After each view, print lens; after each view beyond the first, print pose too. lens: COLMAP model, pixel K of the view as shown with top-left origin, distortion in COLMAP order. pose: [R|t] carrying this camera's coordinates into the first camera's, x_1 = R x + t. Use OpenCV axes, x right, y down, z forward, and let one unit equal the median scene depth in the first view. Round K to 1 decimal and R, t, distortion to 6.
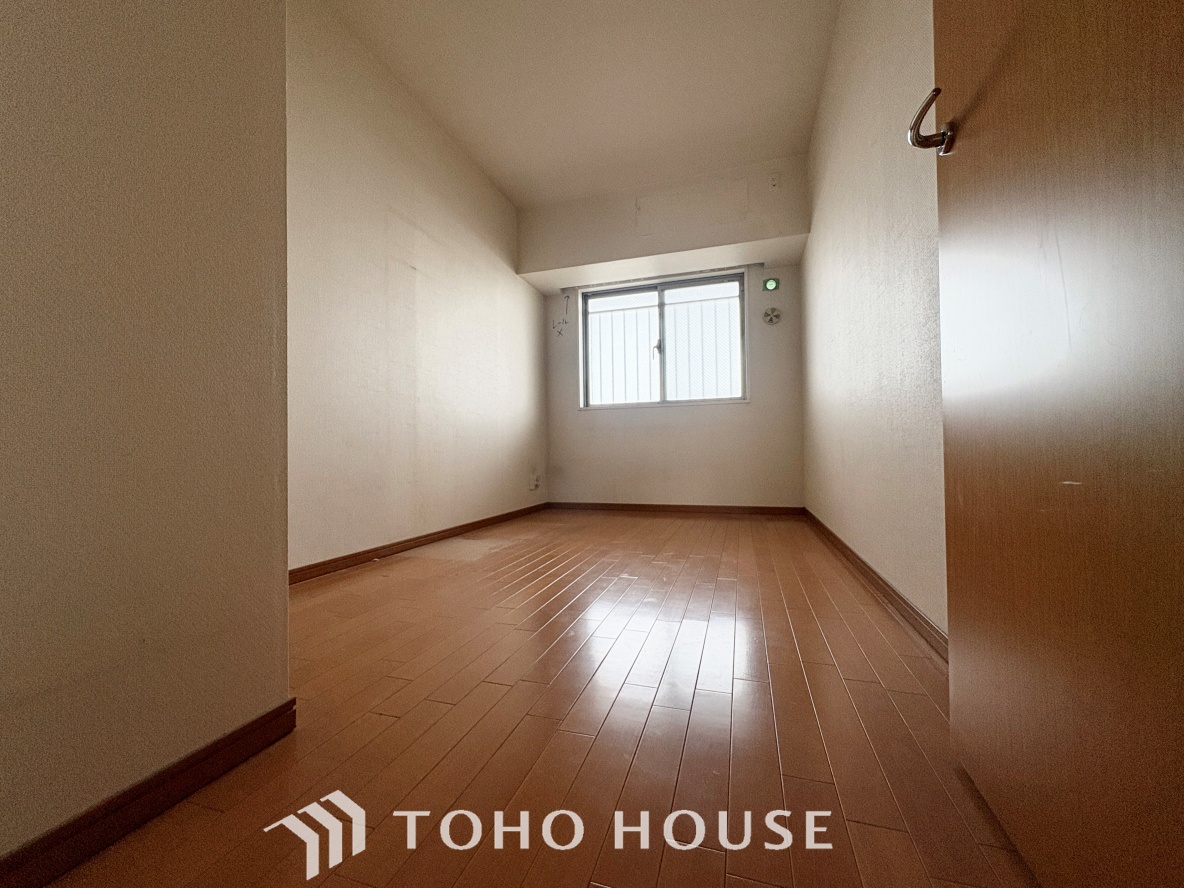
lens RADIAL K [[472.8, 0, 590.0], [0, 472.8, 451.8], [0, 0, 1]] dist [-0.000807, 0.000727]
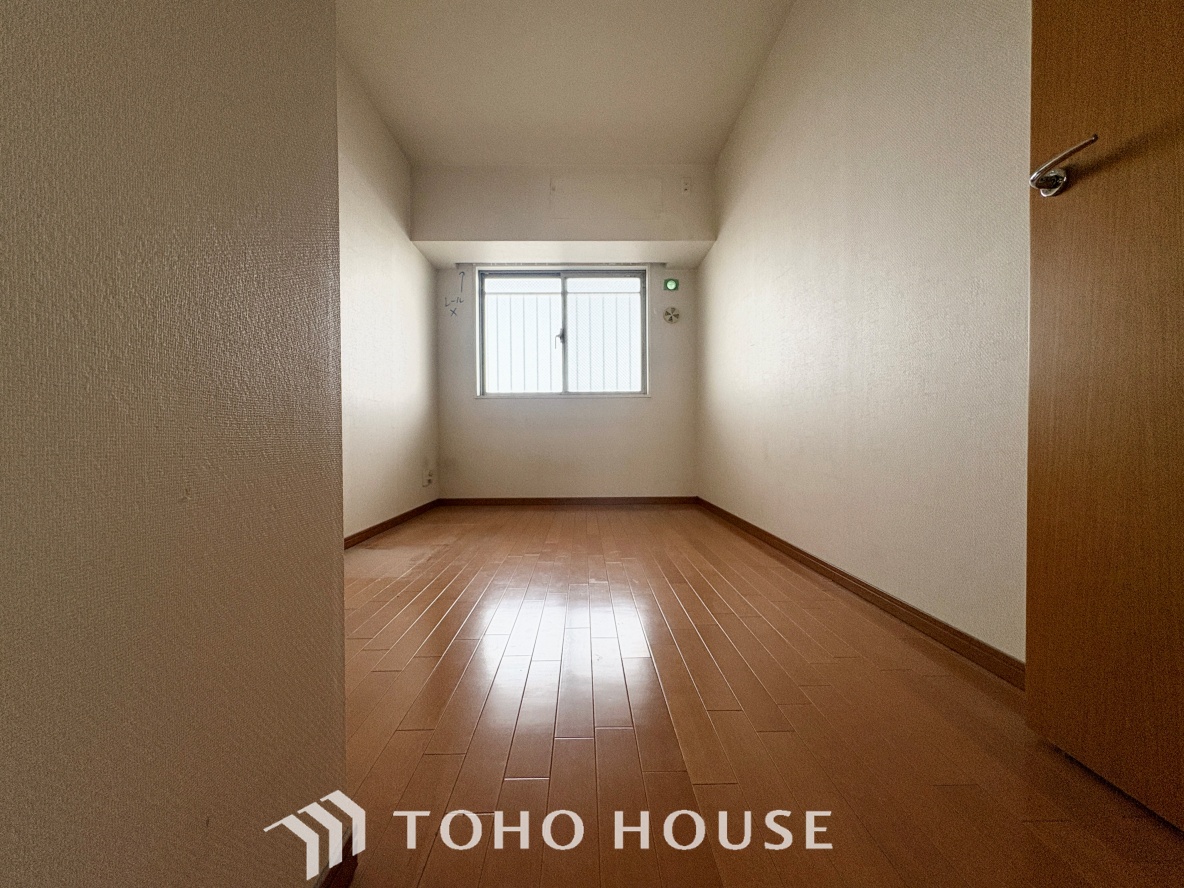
lens RADIAL K [[472.8, 0, 587.6], [0, 472.8, 450.4], [0, 0, 1]] dist [-0.000807, 0.000727]
pose [[0.946539, -0.001769, 0.322585, -0.117795], [-0.006687, 0.999662, 0.025106, -0.011496], [-0.322520, -0.025921, 0.946208, 0.055418]]
